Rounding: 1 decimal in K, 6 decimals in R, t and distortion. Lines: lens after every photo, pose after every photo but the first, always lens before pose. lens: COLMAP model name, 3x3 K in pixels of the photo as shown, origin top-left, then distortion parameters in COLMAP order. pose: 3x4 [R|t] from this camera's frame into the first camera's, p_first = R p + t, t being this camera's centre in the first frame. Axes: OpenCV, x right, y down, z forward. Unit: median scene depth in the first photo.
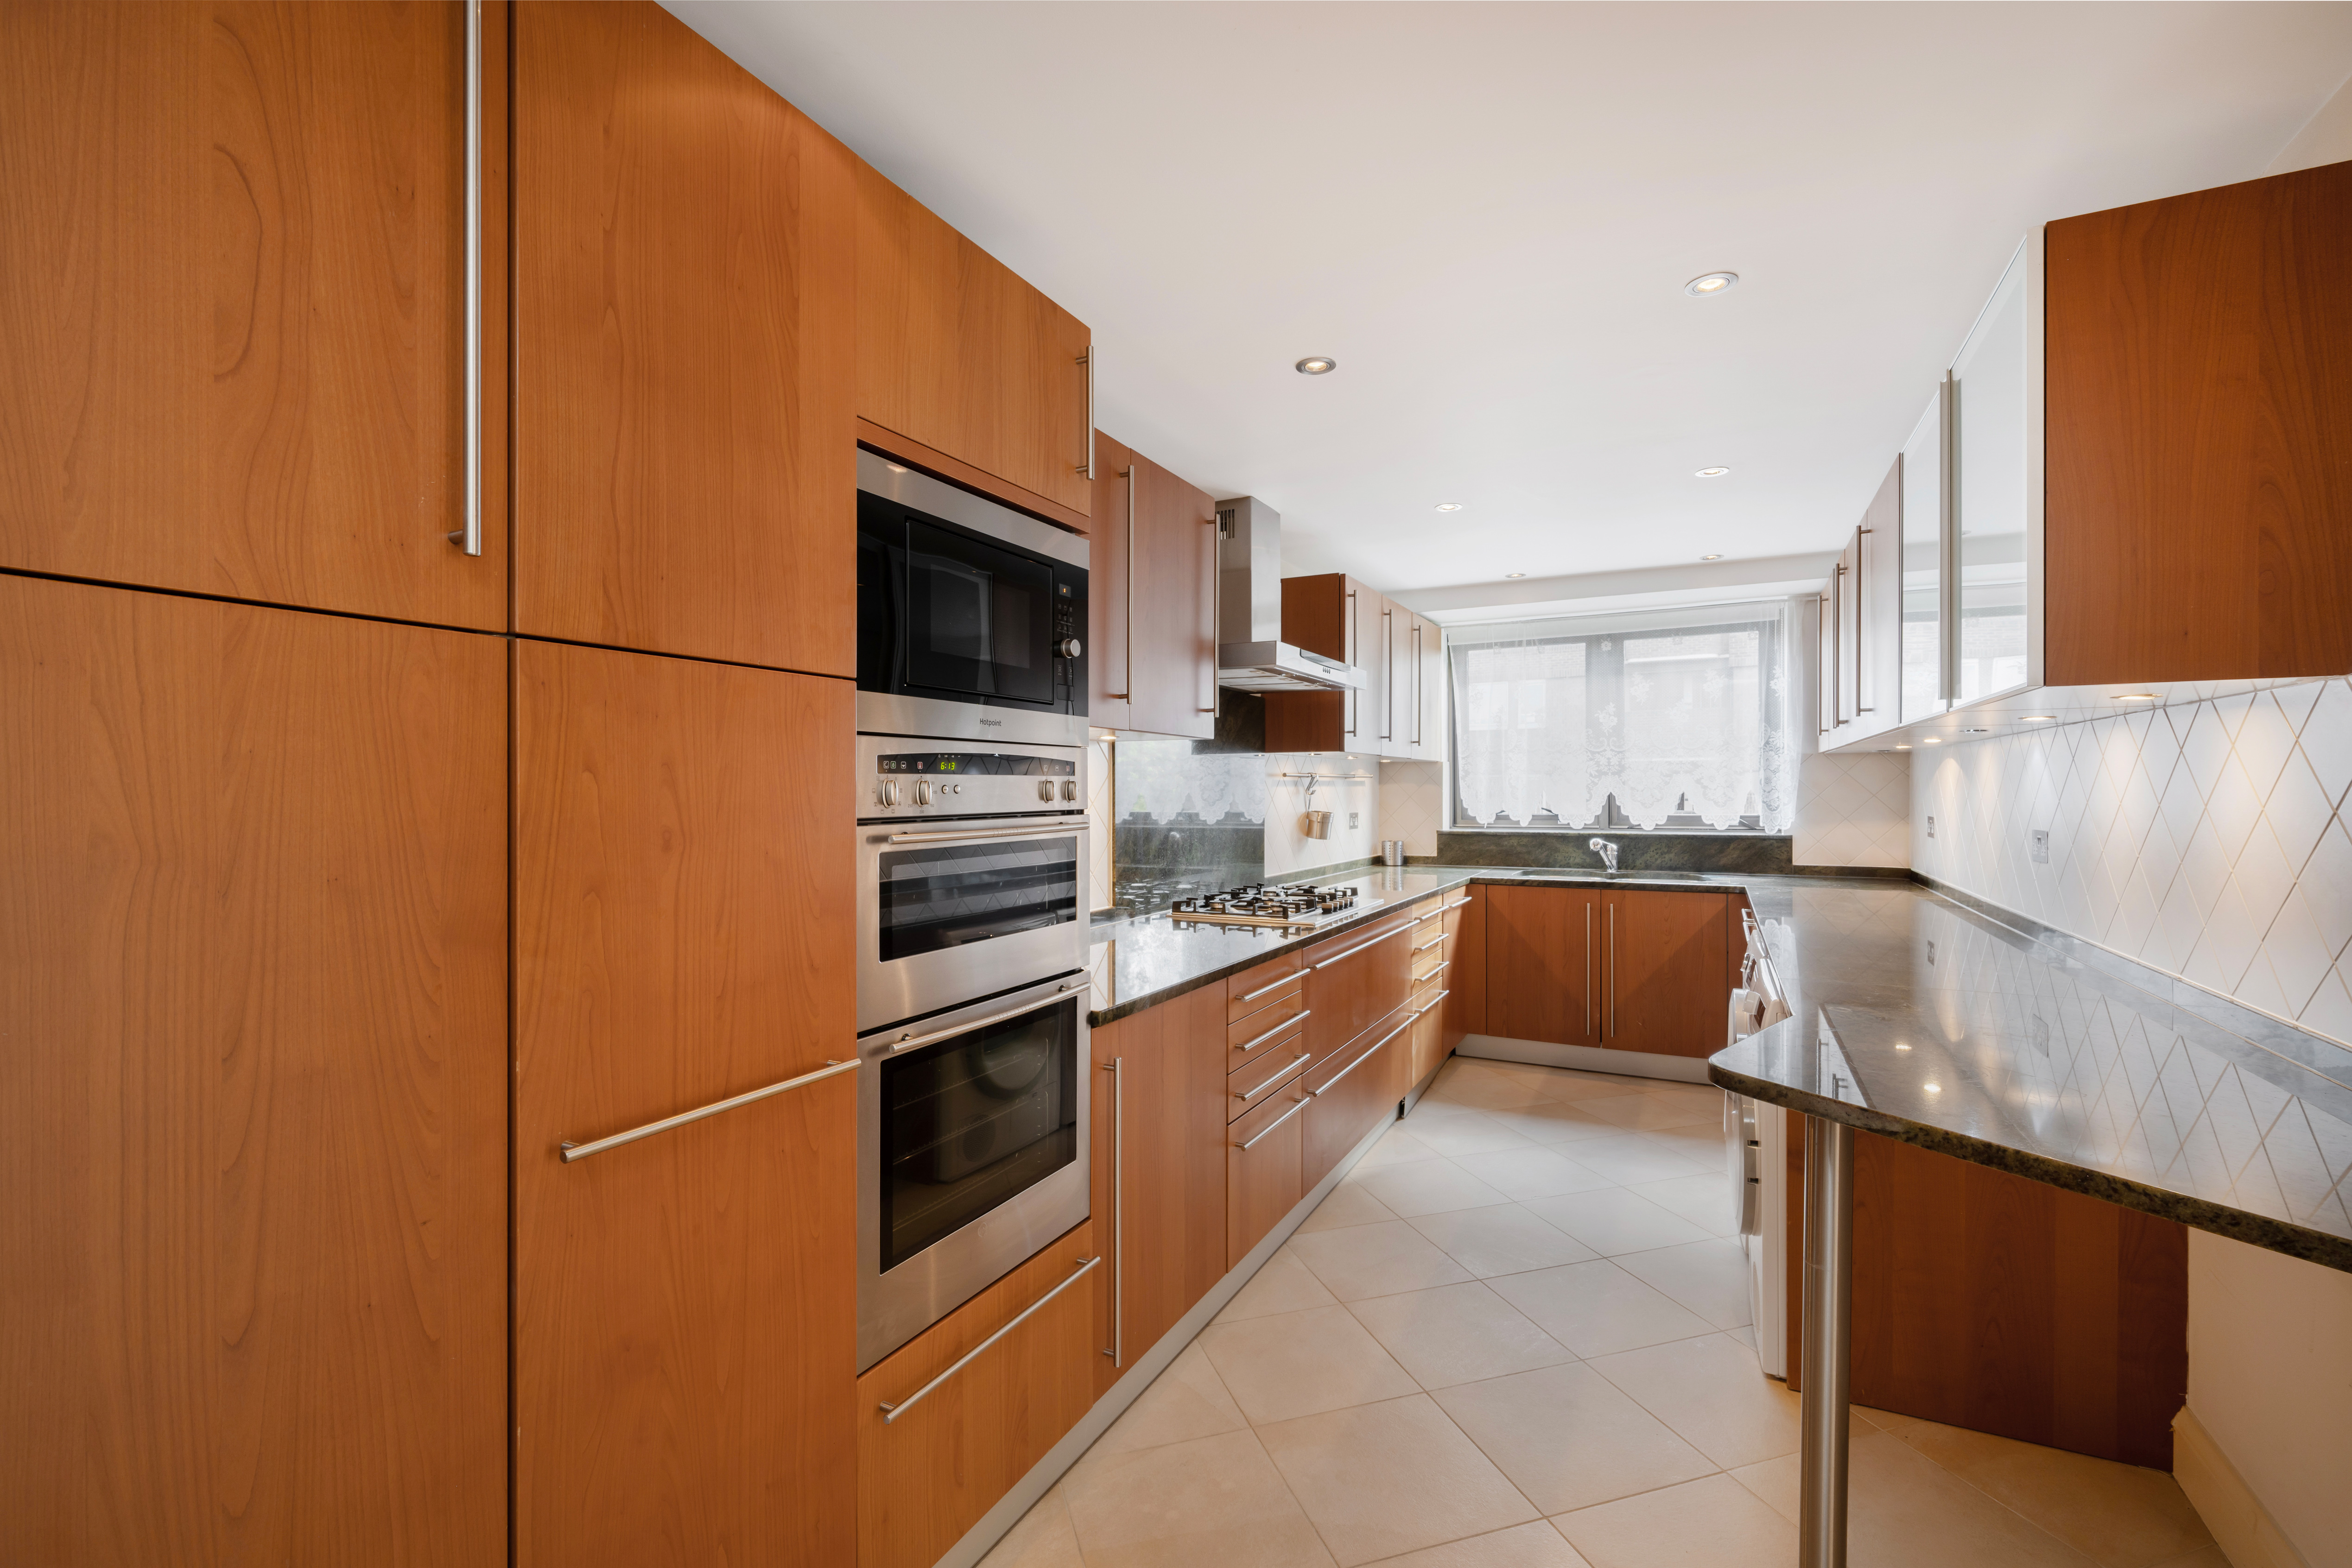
lens RADIAL K [[1019.4, 0, 1172.0], [0, 1019.4, 792.9], [0, 0, 1]] dist [-0.000769, -0.000283]
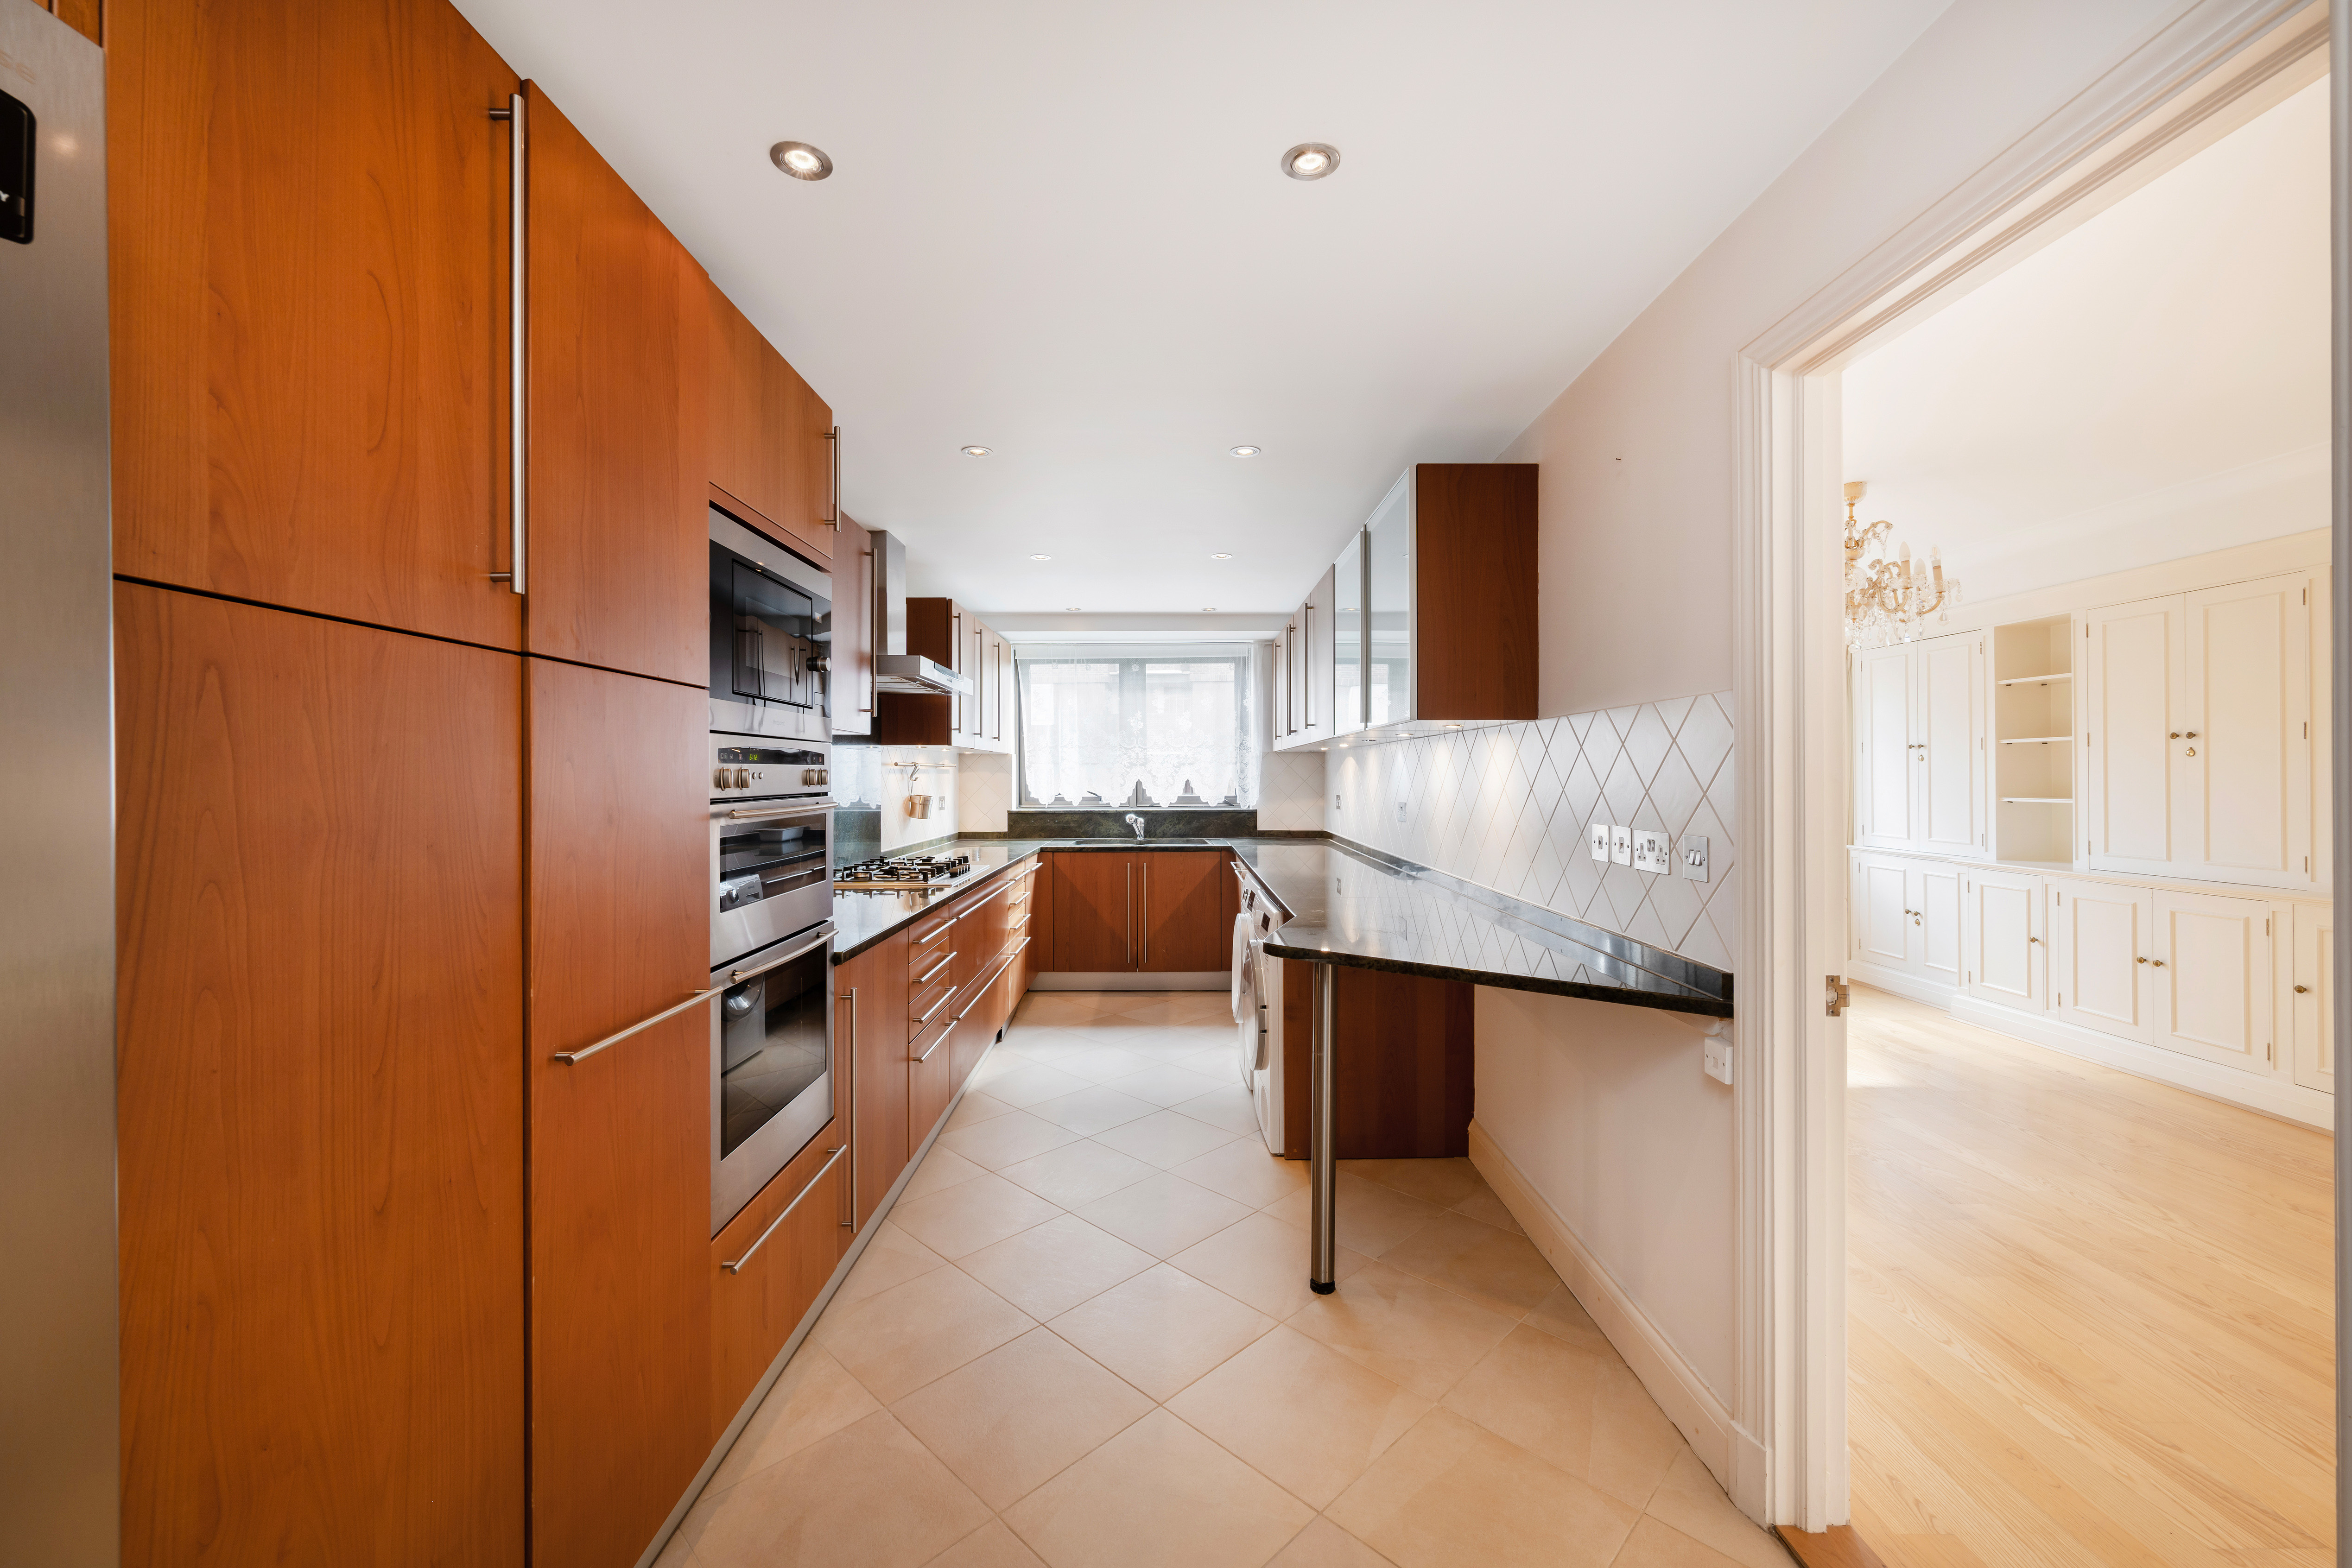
lens RADIAL K [[917.1, 0, 1176.7], [0, 917.1, 773.4], [0, 0, 1]] dist [0.002079, -0.001018]
pose [[0.883341, 0.002476, 0.468725, -0.240564], [0.001009, 0.999974, -0.007183, 0.001611], [-0.468731, 0.006818, 0.883315, -0.201806]]
